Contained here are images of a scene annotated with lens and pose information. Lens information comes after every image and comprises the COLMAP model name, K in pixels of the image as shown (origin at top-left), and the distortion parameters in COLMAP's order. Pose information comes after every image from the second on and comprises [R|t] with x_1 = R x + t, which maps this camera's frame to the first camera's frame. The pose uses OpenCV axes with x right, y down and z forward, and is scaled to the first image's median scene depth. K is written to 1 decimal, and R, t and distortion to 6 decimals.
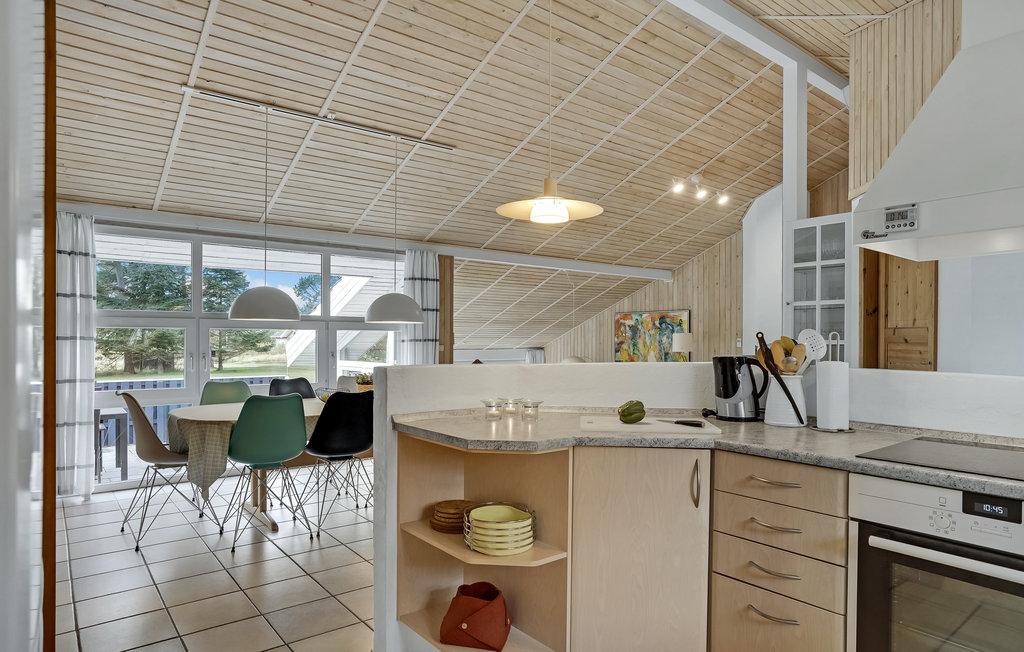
lens RADIAL K [[593.4, 0, 512.0], [0, 593.4, 326.0], [0, 0, 1]] dist [-0.003383, -0.000810]
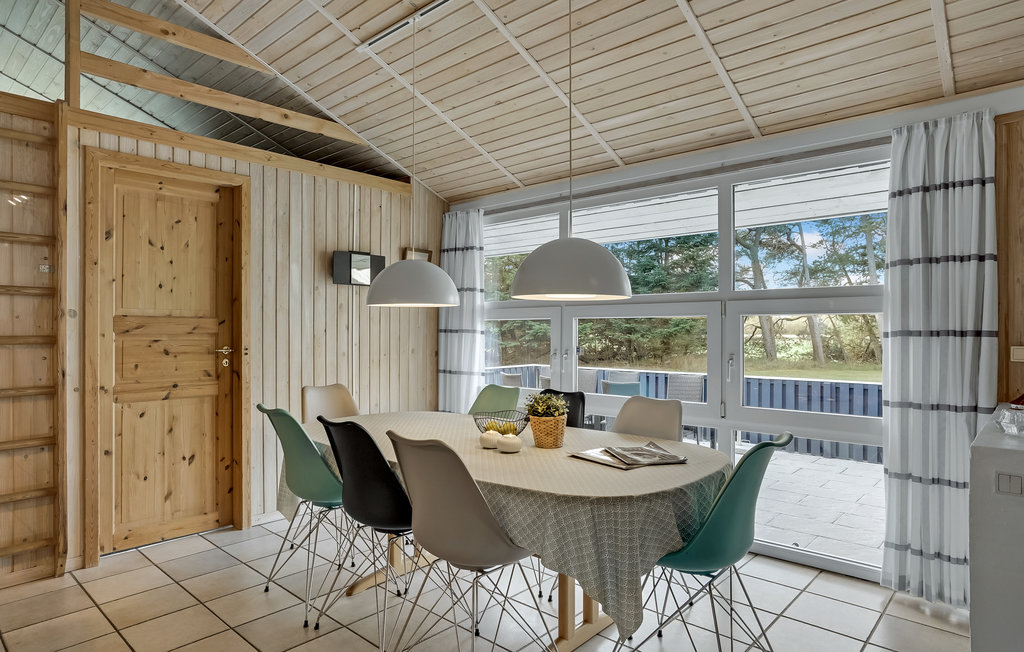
lens RADIAL K [[593.4, 0, 512.0], [0, 593.4, 326.0], [0, 0, 1]] dist [-0.003383, -0.000810]
pose [[0.158834, -0.009385, -0.987261, 0.216828], [0.021131, 0.999758, -0.006104, 0.015391], [0.987079, -0.019892, 0.158994, 0.650150]]
